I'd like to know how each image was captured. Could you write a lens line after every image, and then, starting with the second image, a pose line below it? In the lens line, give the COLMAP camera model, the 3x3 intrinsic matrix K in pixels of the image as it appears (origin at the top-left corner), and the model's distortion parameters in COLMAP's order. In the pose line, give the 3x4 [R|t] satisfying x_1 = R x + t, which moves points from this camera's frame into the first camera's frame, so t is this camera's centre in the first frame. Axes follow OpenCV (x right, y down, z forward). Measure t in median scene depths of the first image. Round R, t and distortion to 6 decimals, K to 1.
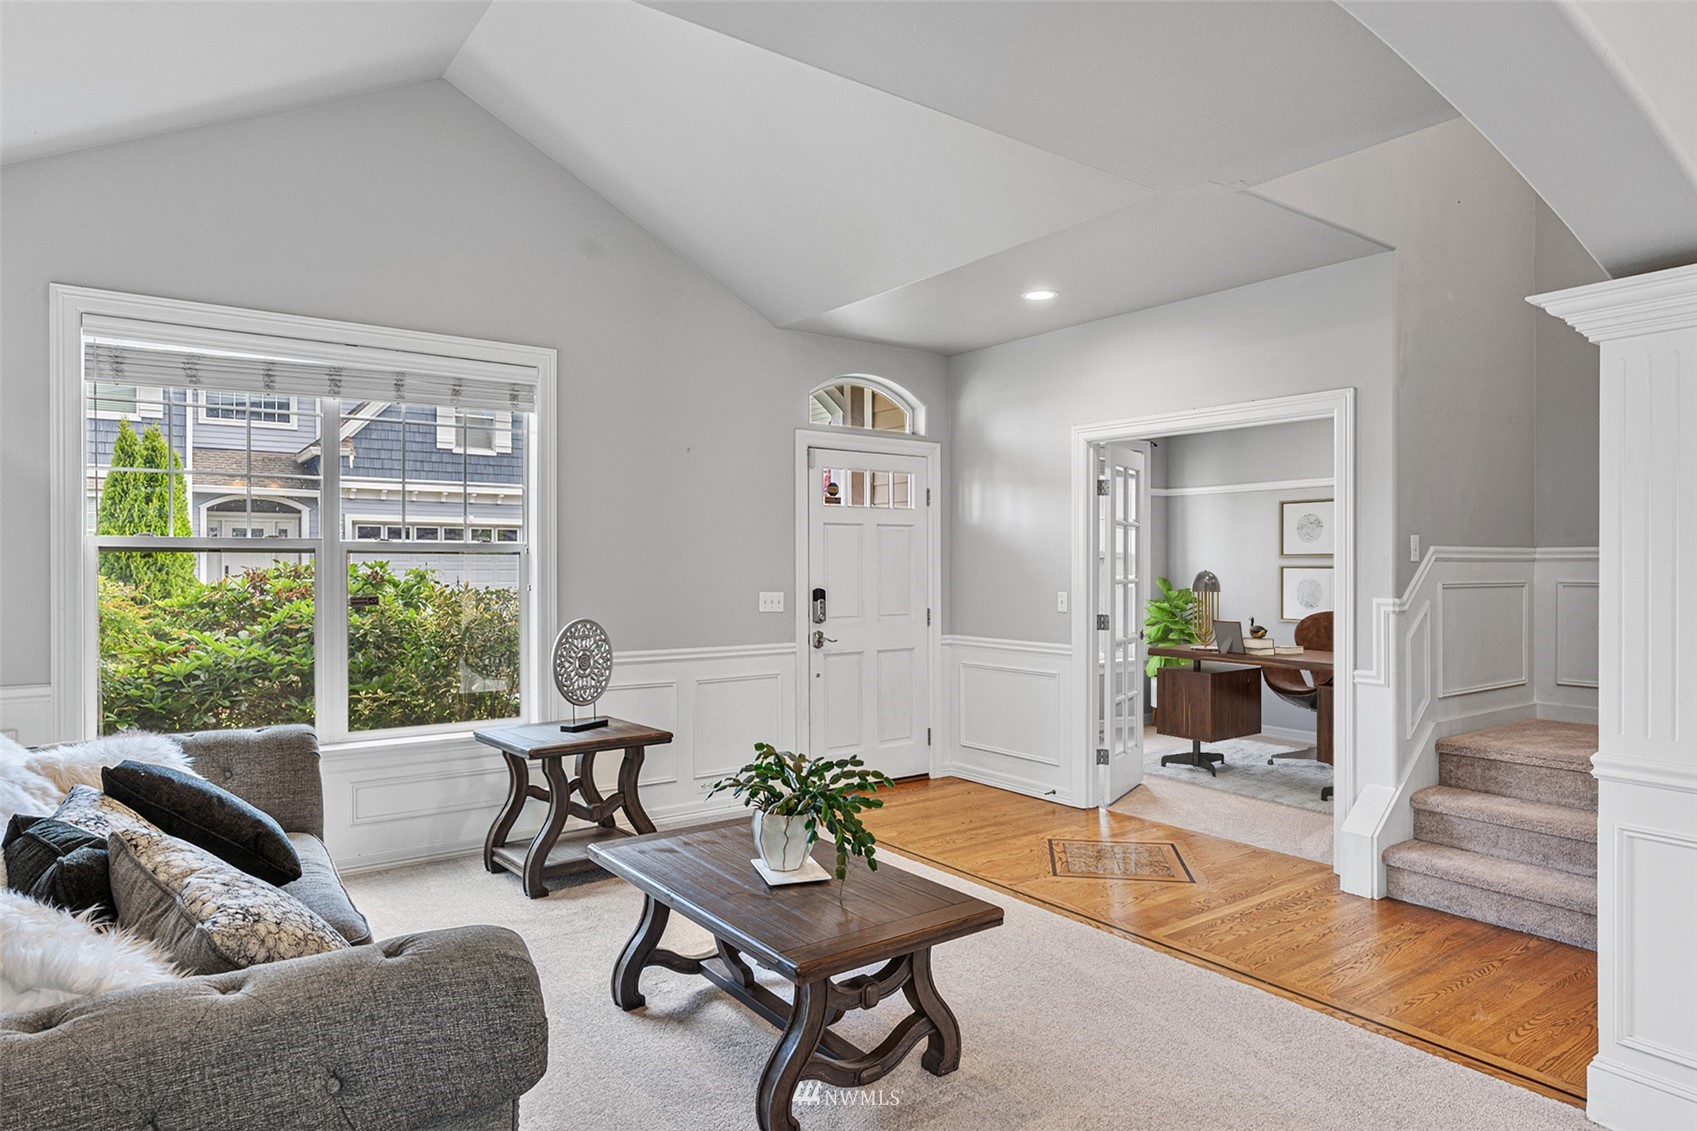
lens RADIAL K [[1017.3, 0, 848.5], [0, 1017.3, 565.5], [0, 0, 1]] dist [-0.001882, -0.000473]
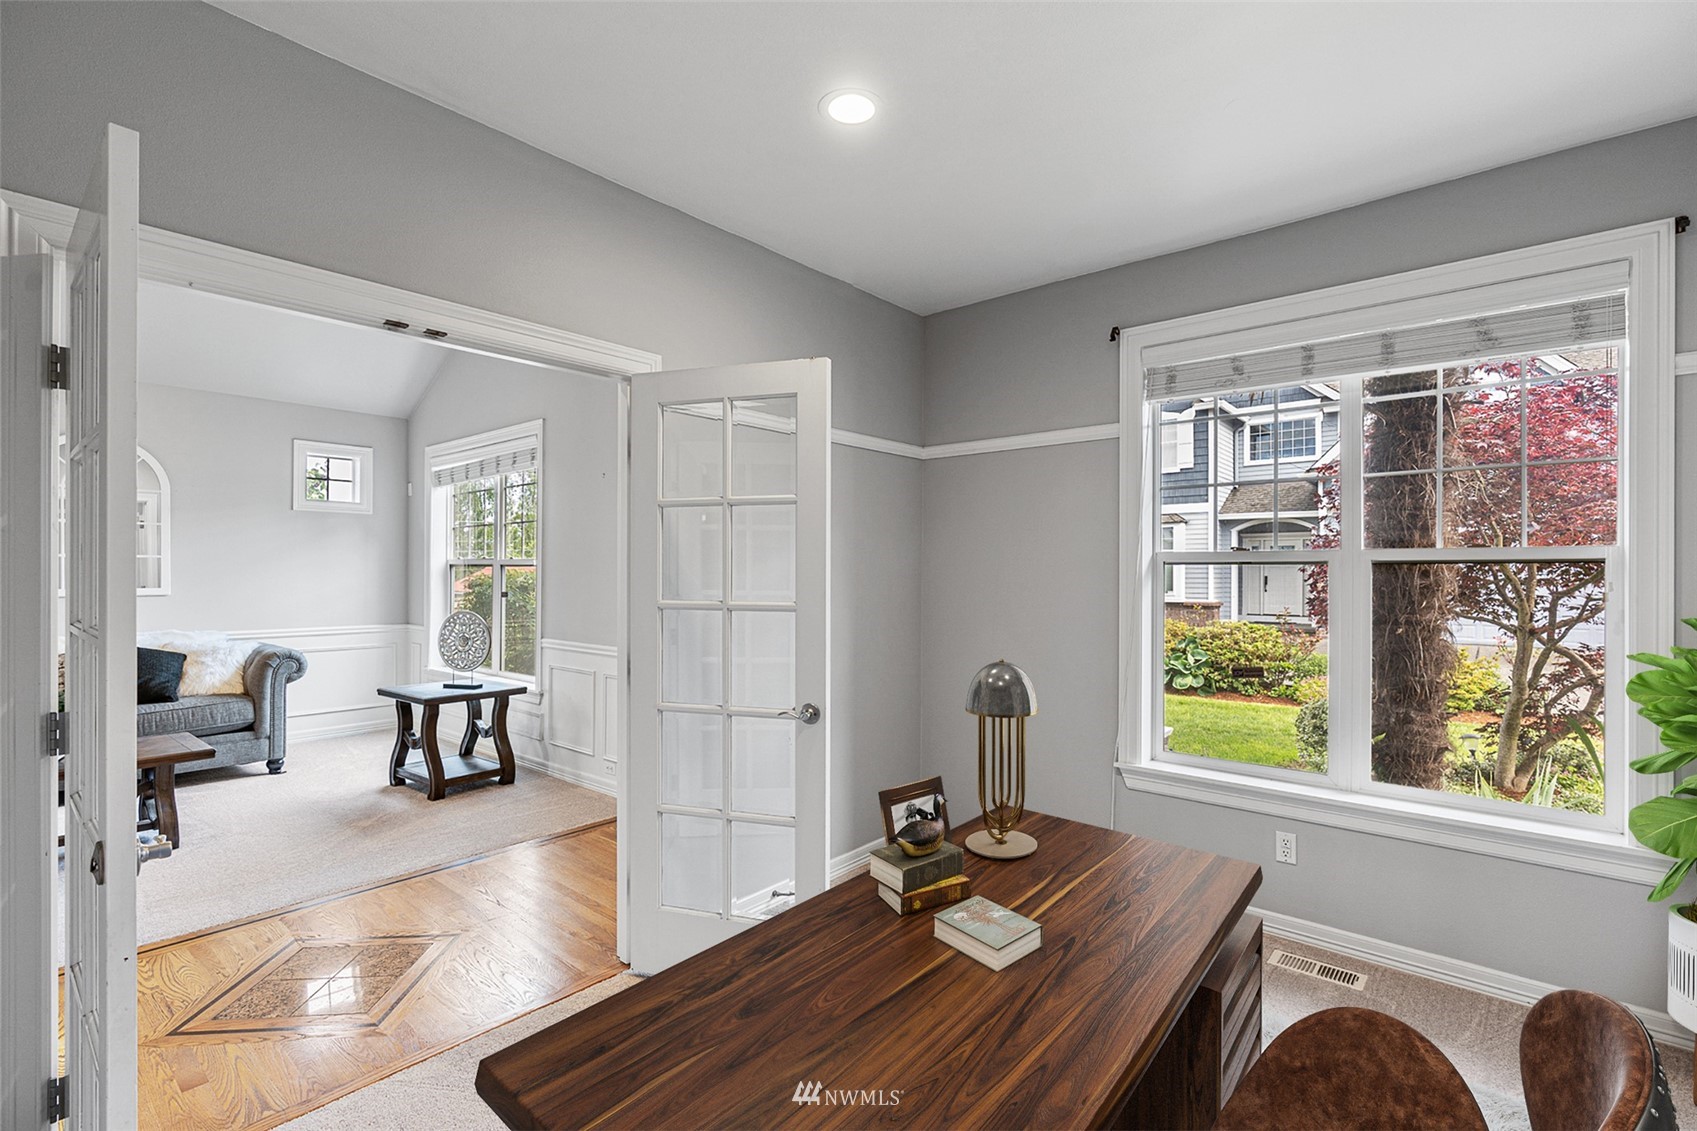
lens RADIAL K [[767.9, 0, 848.5], [0, 767.9, 565.5], [0, 0, 1]] dist [-0.000767, -0.000047]
pose [[0.236541, -0.002608, -0.971618, 0.713680], [-0.009967, 0.999937, -0.005110, -0.007079], [0.971570, 0.010893, 0.236500, 0.986191]]
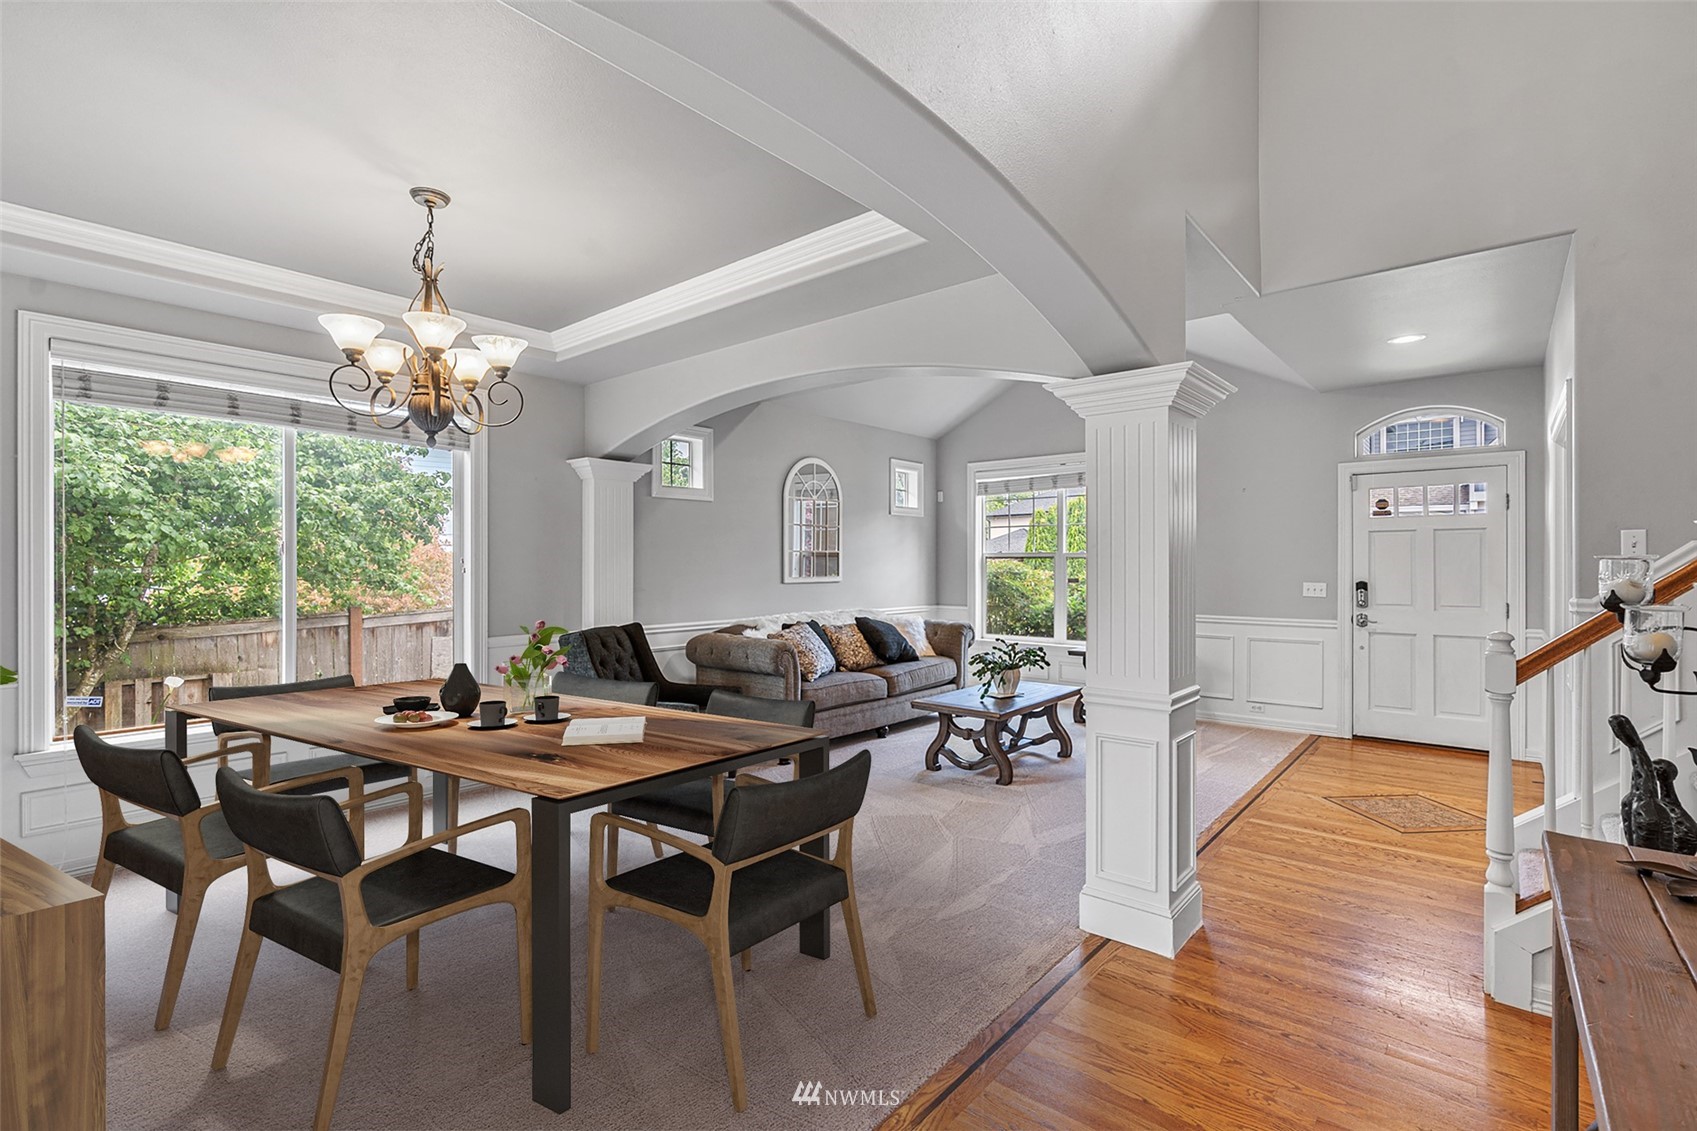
lens RADIAL K [[767.9, 0, 848.5], [0, 767.9, 565.5], [0, 0, 1]] dist [-0.000767, -0.000047]
pose [[0.219442, 0.002871, -0.975621, 0.791181], [-0.008509, 0.999963, 0.001029, 0.006565], [0.975588, 0.008075, 0.219459, 0.135590]]
